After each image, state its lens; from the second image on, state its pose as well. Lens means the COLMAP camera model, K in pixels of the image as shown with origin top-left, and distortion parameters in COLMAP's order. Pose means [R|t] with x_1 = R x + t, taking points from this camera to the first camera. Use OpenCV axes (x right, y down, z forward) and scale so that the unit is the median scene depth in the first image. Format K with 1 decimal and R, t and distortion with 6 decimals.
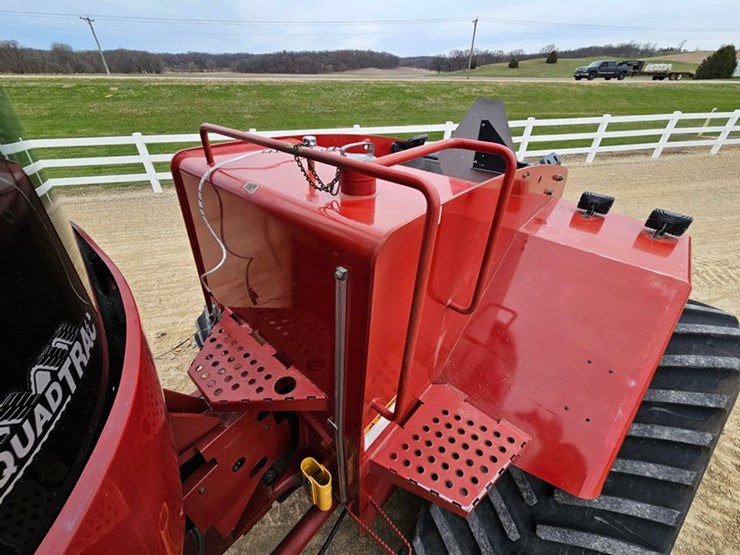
lens RADIAL K [[304.4, 0, 366.9], [0, 304.4, 275.0], [0, 0, 1]] dist [0.001380, 0.000172]
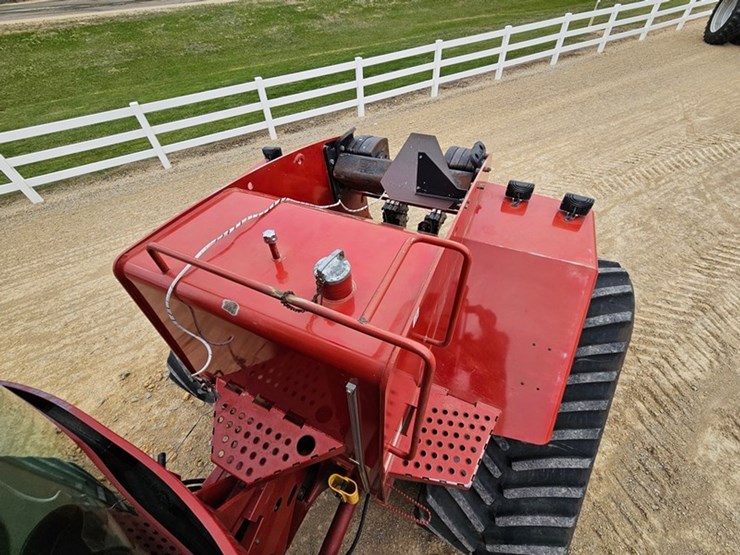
lens RADIAL K [[304.4, 0, 366.9], [0, 304.4, 275.0], [0, 0, 1]] dist [0.001380, 0.000172]
pose [[0.956351, -0.249000, 0.152941, -0.052028], [0.214815, 0.953872, 0.209722, -0.356451], [-0.198107, -0.167714, 0.965726, -0.037153]]
